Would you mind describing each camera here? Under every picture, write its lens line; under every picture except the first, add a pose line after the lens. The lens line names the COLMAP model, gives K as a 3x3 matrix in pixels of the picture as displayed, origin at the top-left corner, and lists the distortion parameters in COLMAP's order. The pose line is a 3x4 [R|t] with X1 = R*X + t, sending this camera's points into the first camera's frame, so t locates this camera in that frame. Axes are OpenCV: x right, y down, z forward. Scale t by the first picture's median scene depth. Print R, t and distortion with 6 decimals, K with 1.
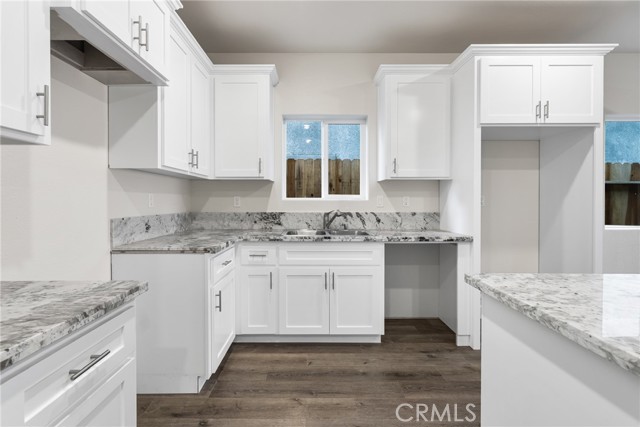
lens RADIAL K [[296.4, 0, 320.2], [0, 296.4, 206.8], [0, 0, 1]] dist [0.004957, -0.001804]
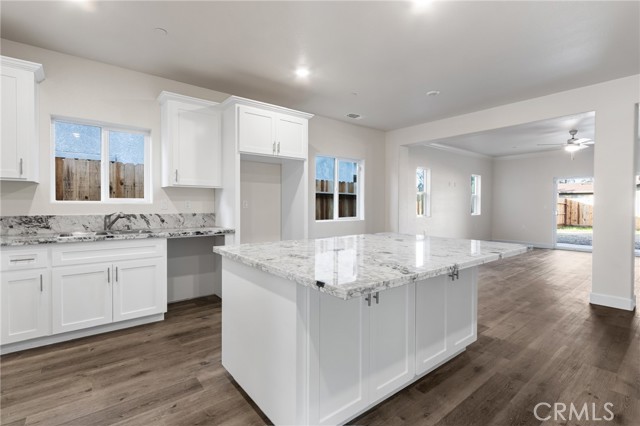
lens RADIAL K [[296.4, 0, 321.6], [0, 296.4, 208.4], [0, 0, 1]] dist [0.004957, -0.001804]
pose [[0.787369, -0.004842, 0.616462, -0.037707], [0.008215, 0.999963, -0.002639, 0.006840], [-0.616427, 0.007142, 0.787380, -0.375064]]
